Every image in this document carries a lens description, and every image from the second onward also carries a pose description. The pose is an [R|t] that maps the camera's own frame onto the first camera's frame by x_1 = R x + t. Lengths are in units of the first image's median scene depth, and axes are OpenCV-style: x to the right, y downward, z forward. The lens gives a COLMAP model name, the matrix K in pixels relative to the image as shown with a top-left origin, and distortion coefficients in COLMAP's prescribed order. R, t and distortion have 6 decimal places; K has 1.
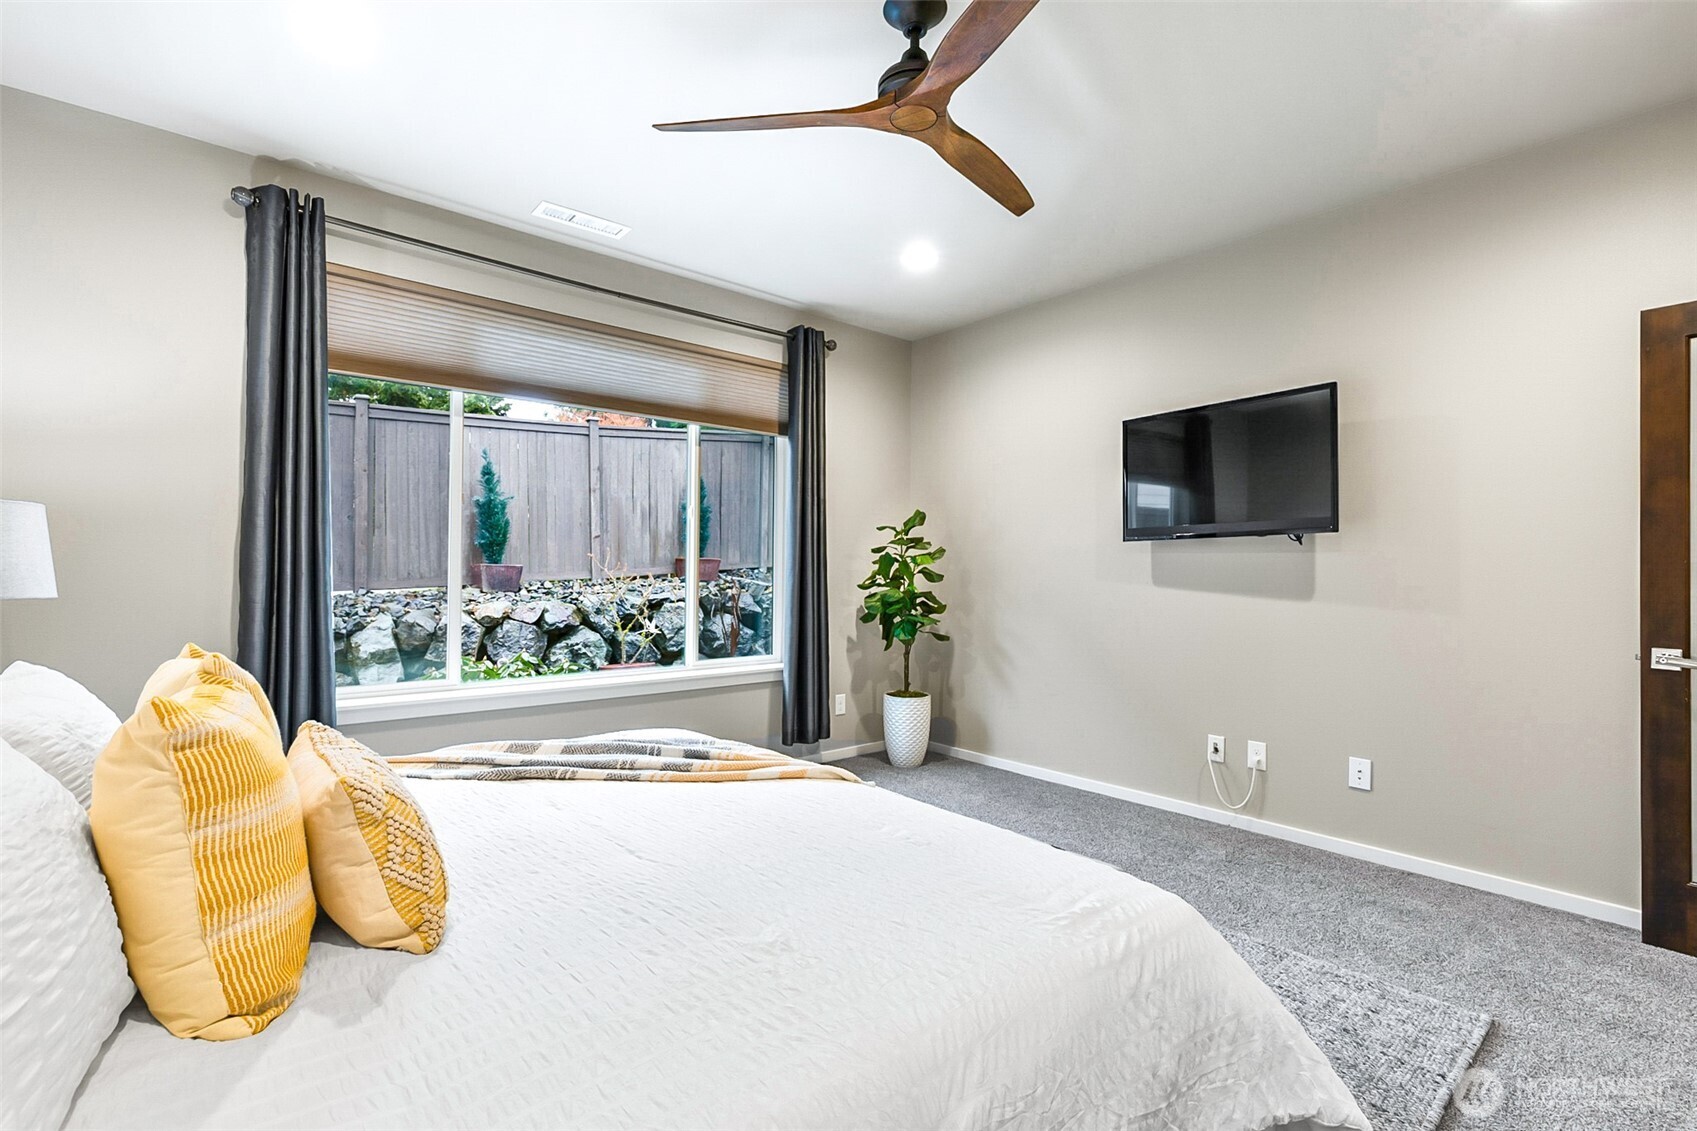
lens RADIAL K [[757.7, 0, 850.6], [0, 757.7, 571.3], [0, 0, 1]] dist [0.003689, -0.000159]
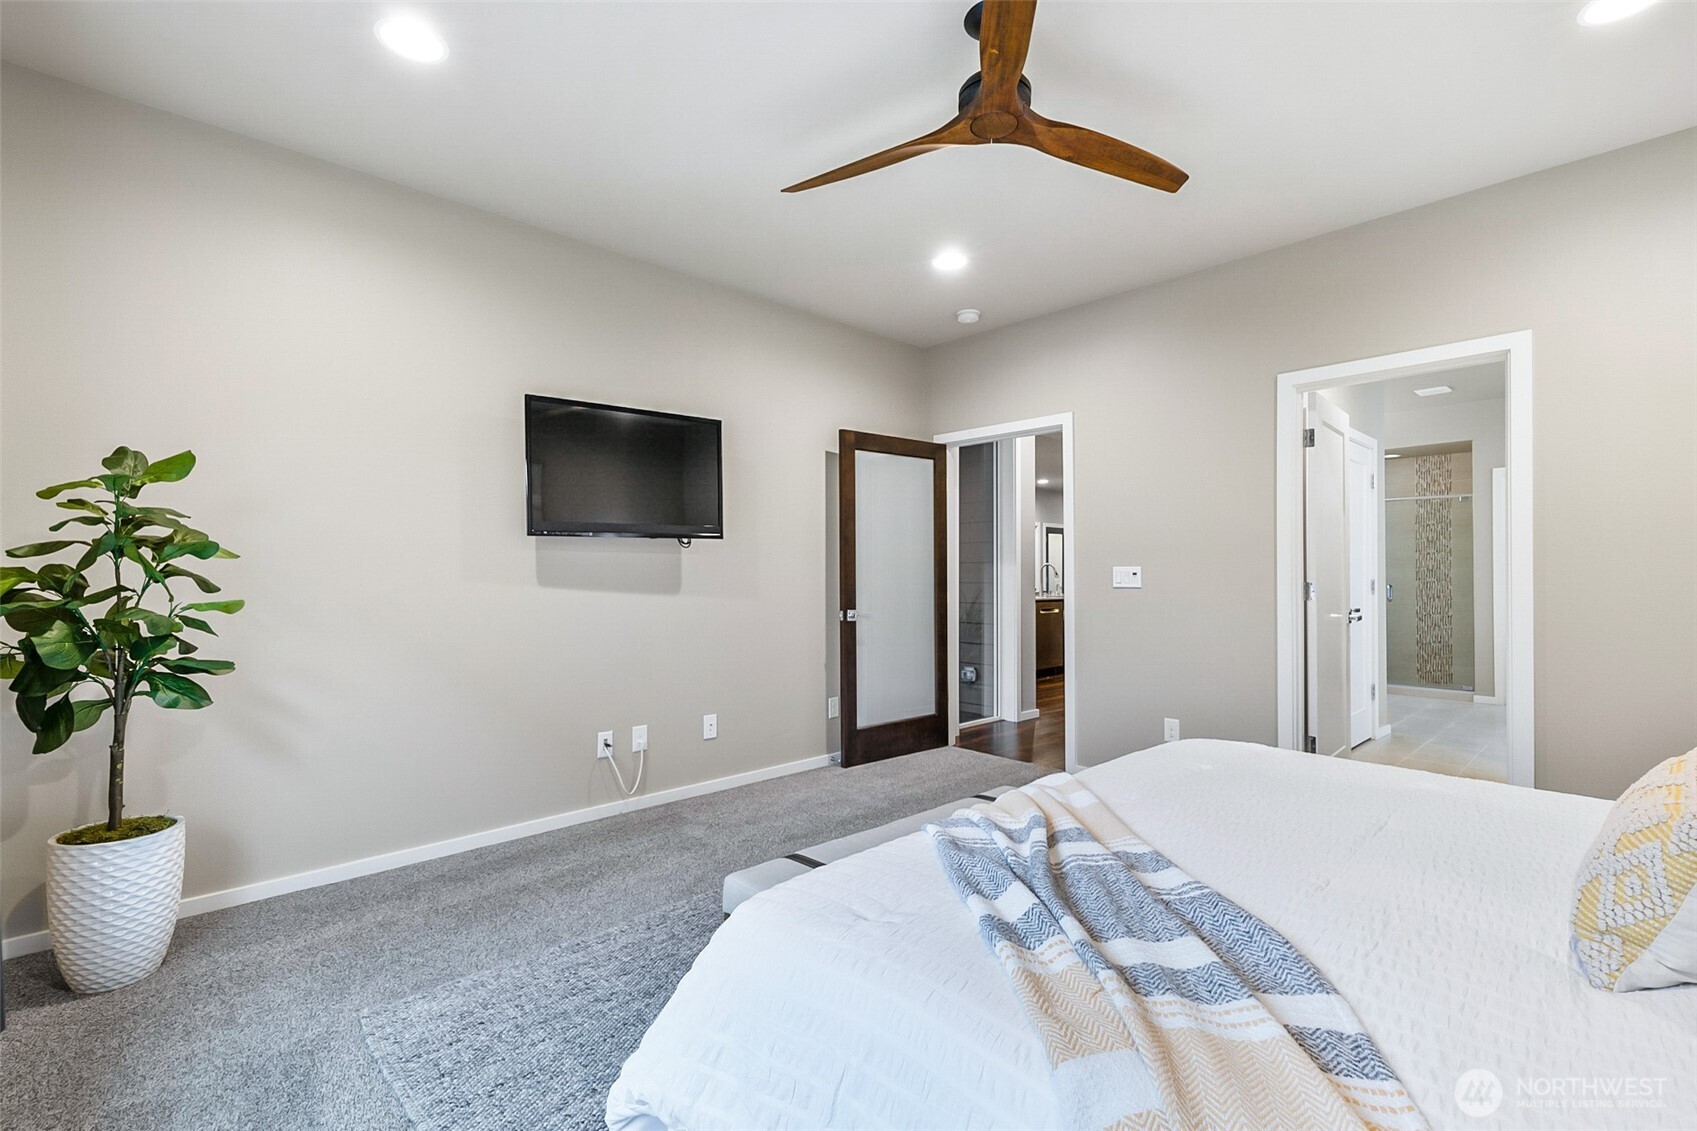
lens RADIAL K [[757.7, 0, 850.6], [0, 757.7, 571.3], [0, 0, 1]] dist [0.003689, -0.000159]
pose [[-0.045125, -0.006236, 0.998962, -0.547181], [0.002056, 0.999978, 0.006336, -0.004121], [-0.998979, 0.002340, -0.045111, 0.720853]]
